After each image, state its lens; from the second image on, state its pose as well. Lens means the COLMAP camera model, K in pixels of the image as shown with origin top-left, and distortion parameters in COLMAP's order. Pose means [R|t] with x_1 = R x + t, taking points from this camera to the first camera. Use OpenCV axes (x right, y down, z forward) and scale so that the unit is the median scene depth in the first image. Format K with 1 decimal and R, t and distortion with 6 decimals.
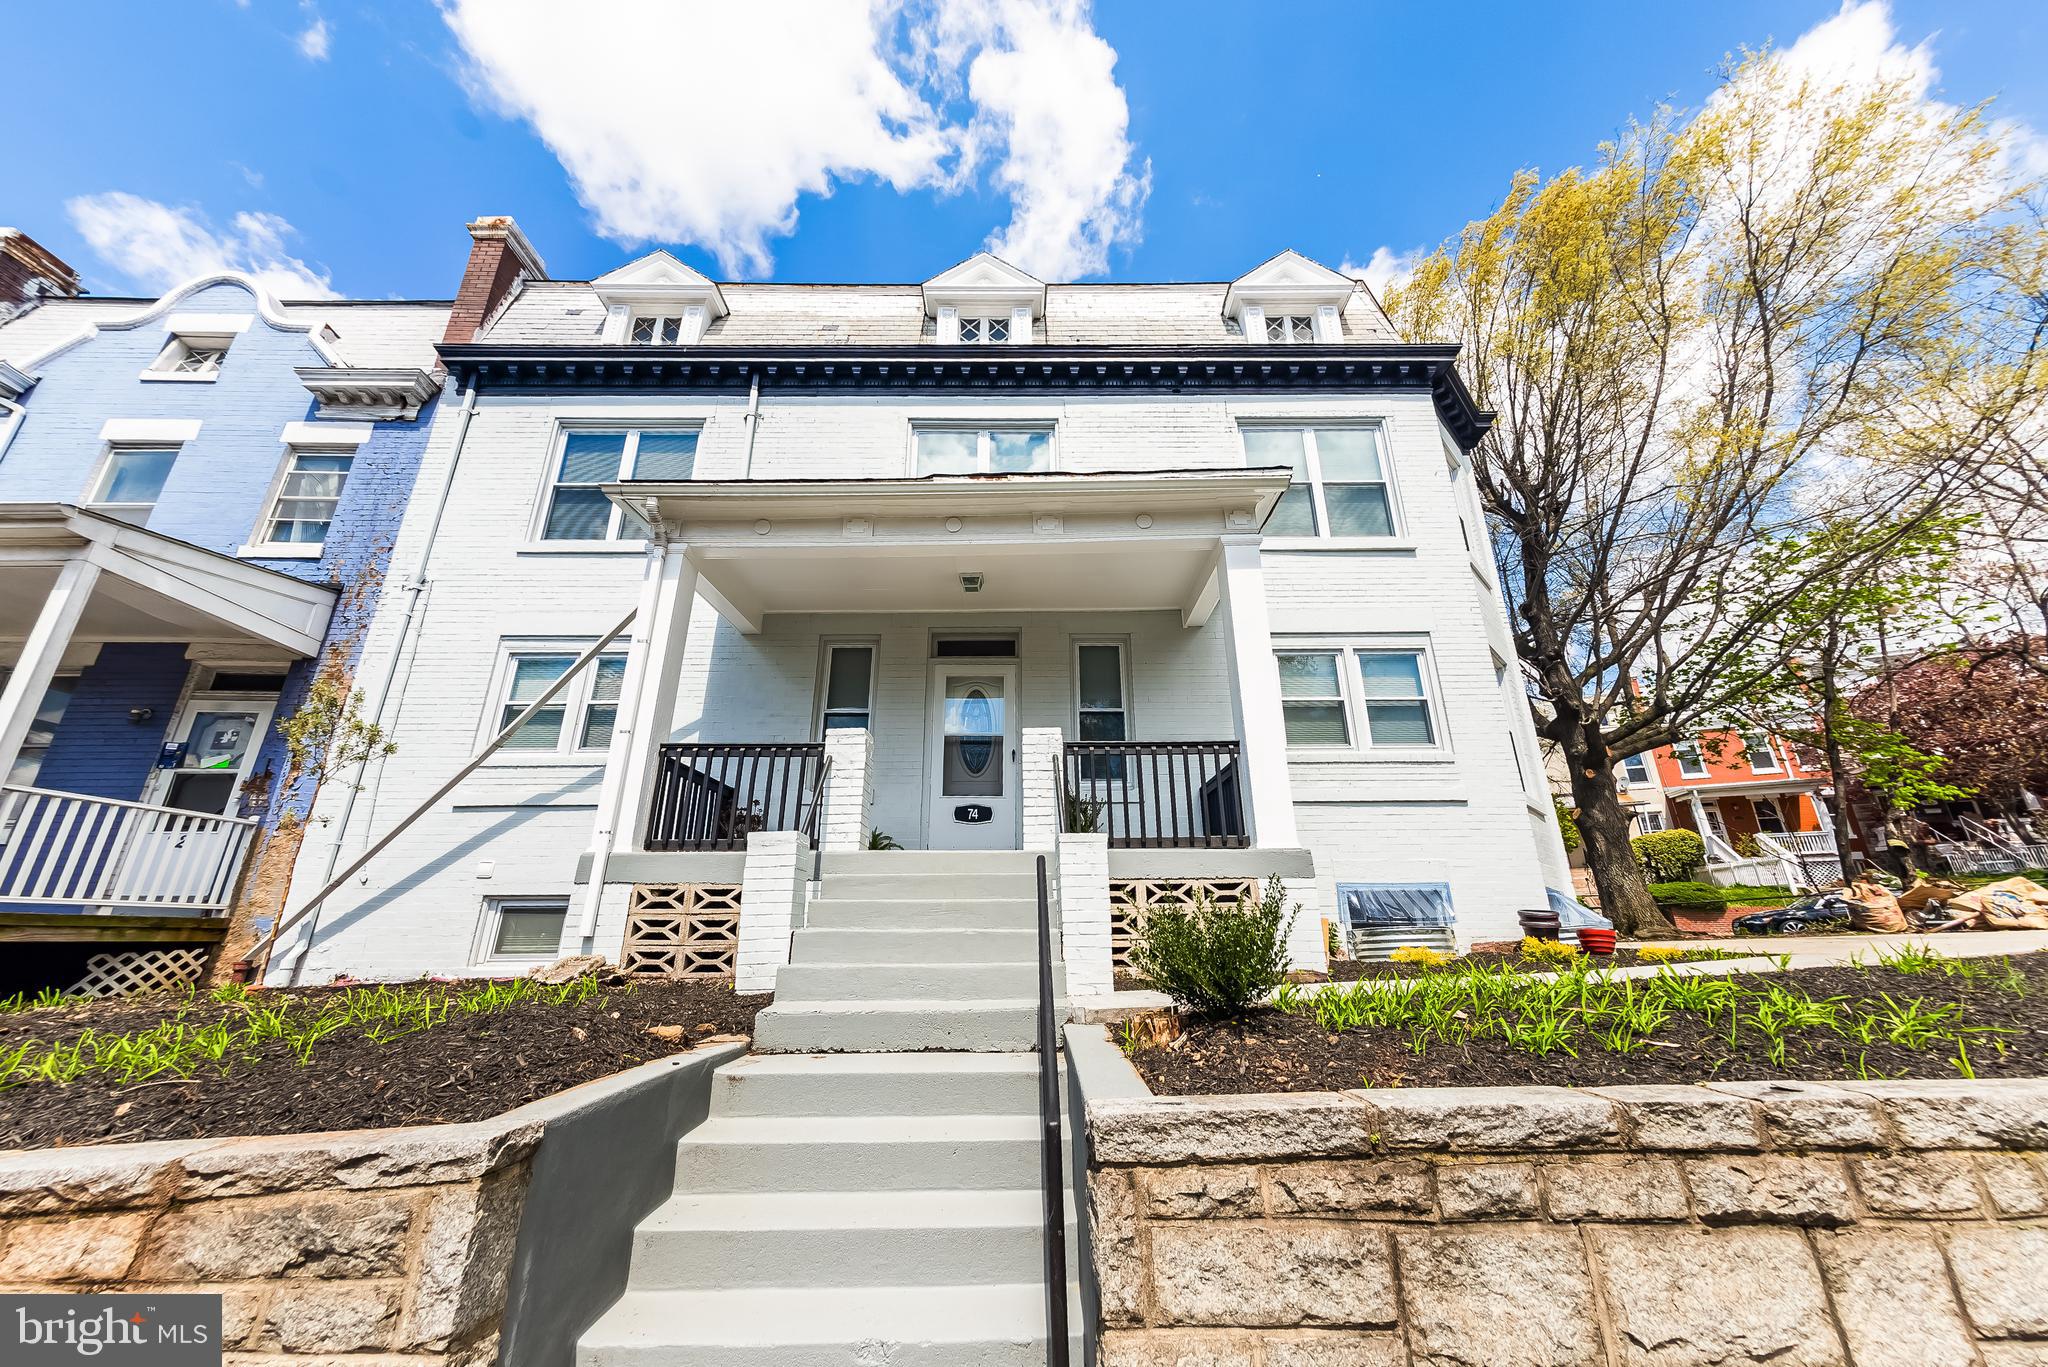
lens RADIAL K [[719.4, 0, 1021.0], [0, 719.4, 688.4], [0, 0, 1]] dist [-0.007598, -0.000058]
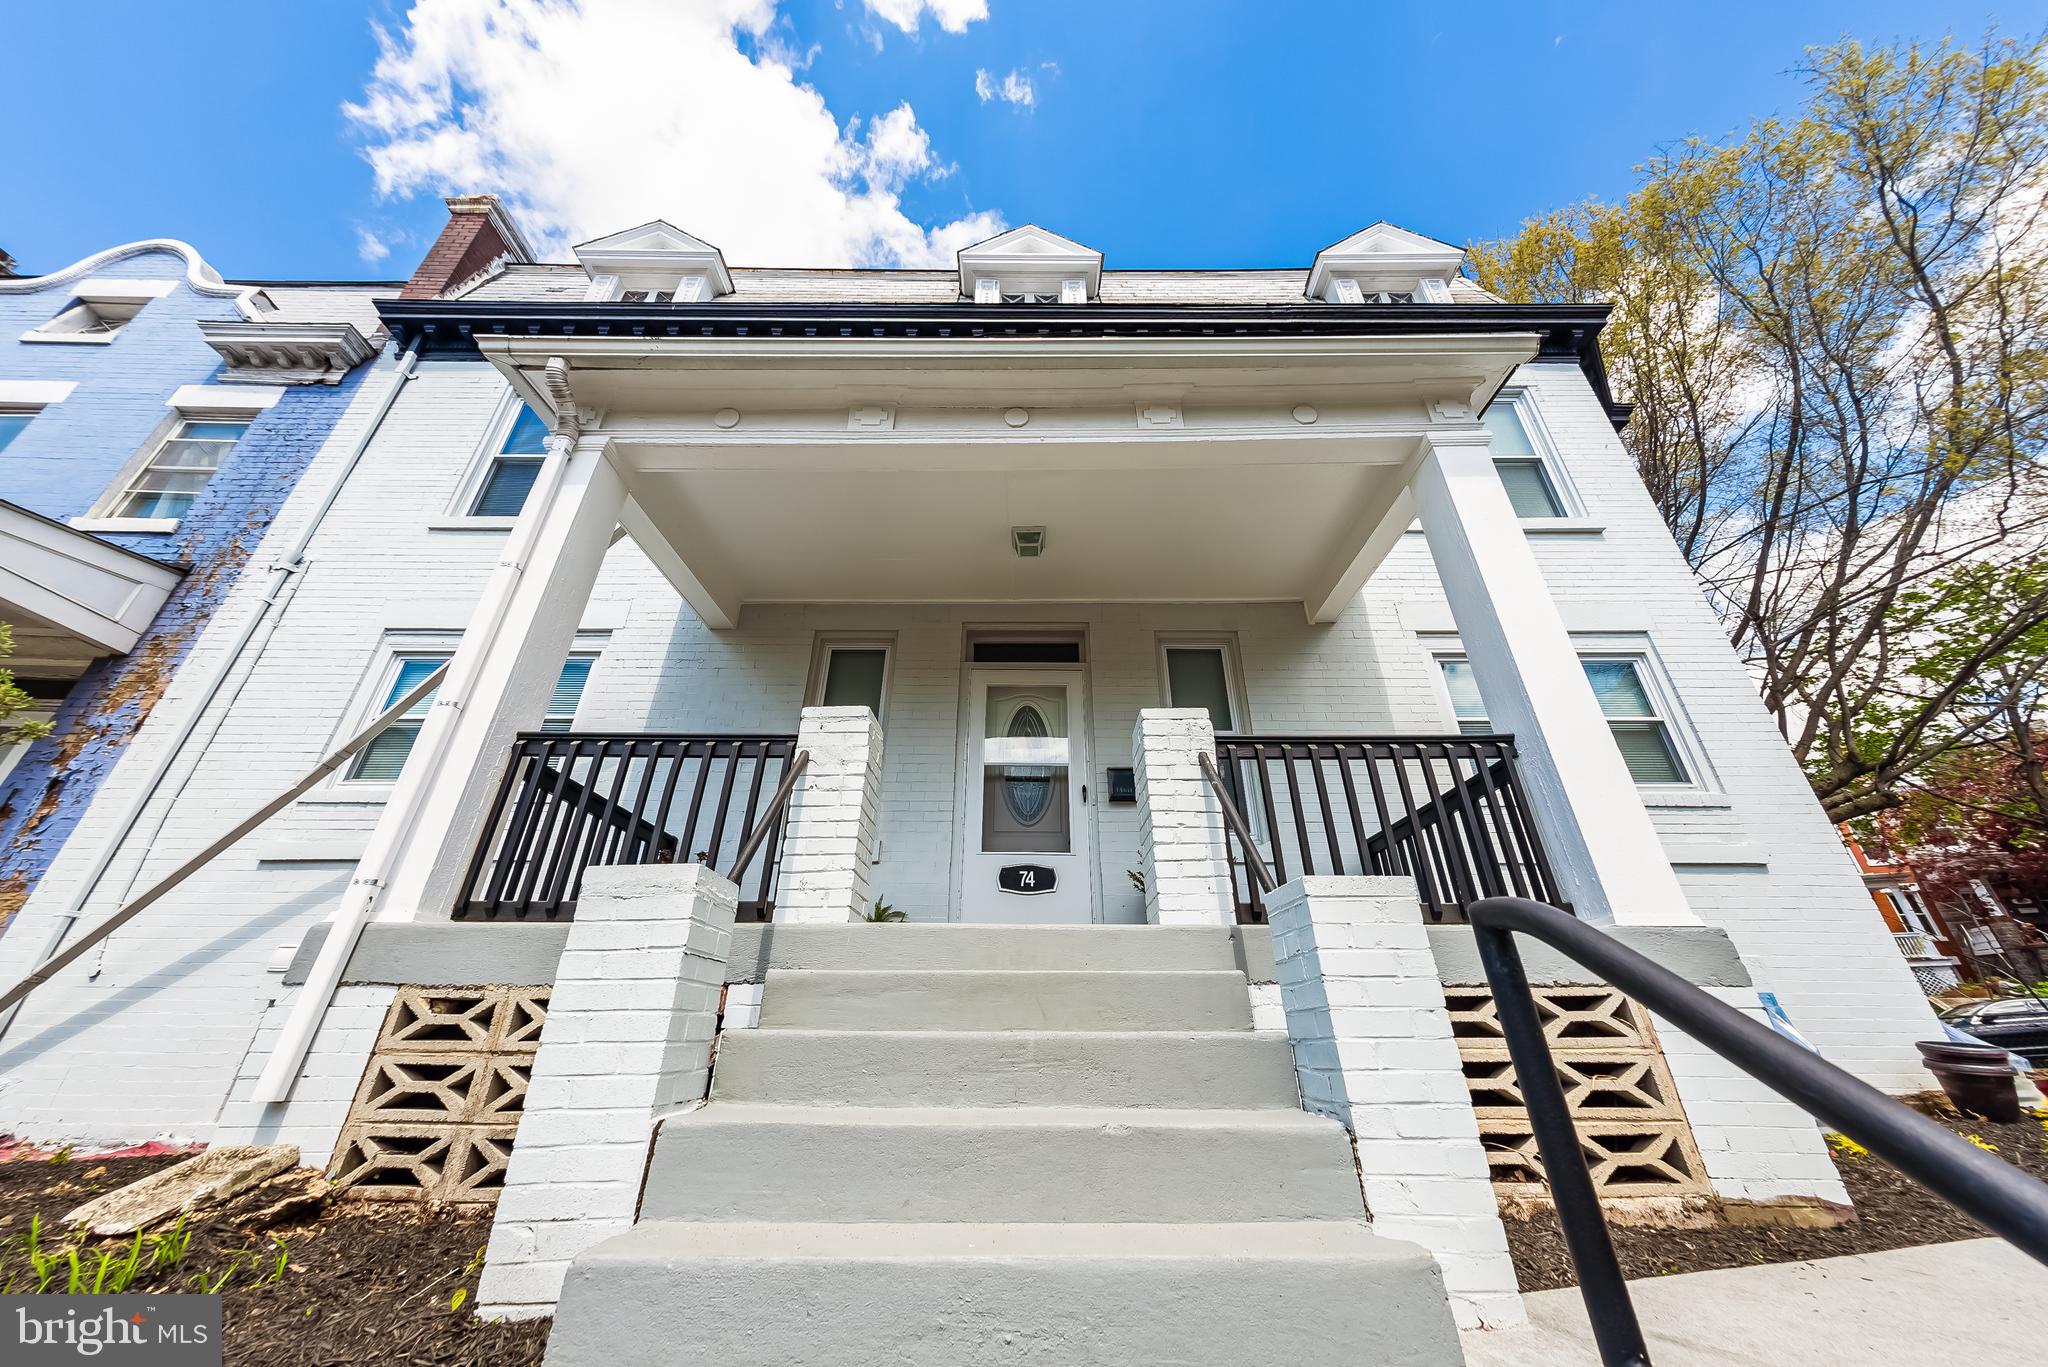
lens RADIAL K [[695.4, 0, 1023.6], [0, 695.4, 680.4], [0, 0, 1]] dist [-0.005606, 0.000326]
pose [[0.999951, 0.006074, -0.007869, -0.060715], [-0.007166, 0.989091, -0.147134, 0.079905], [0.006890, 0.147183, 0.989085, 0.306384]]
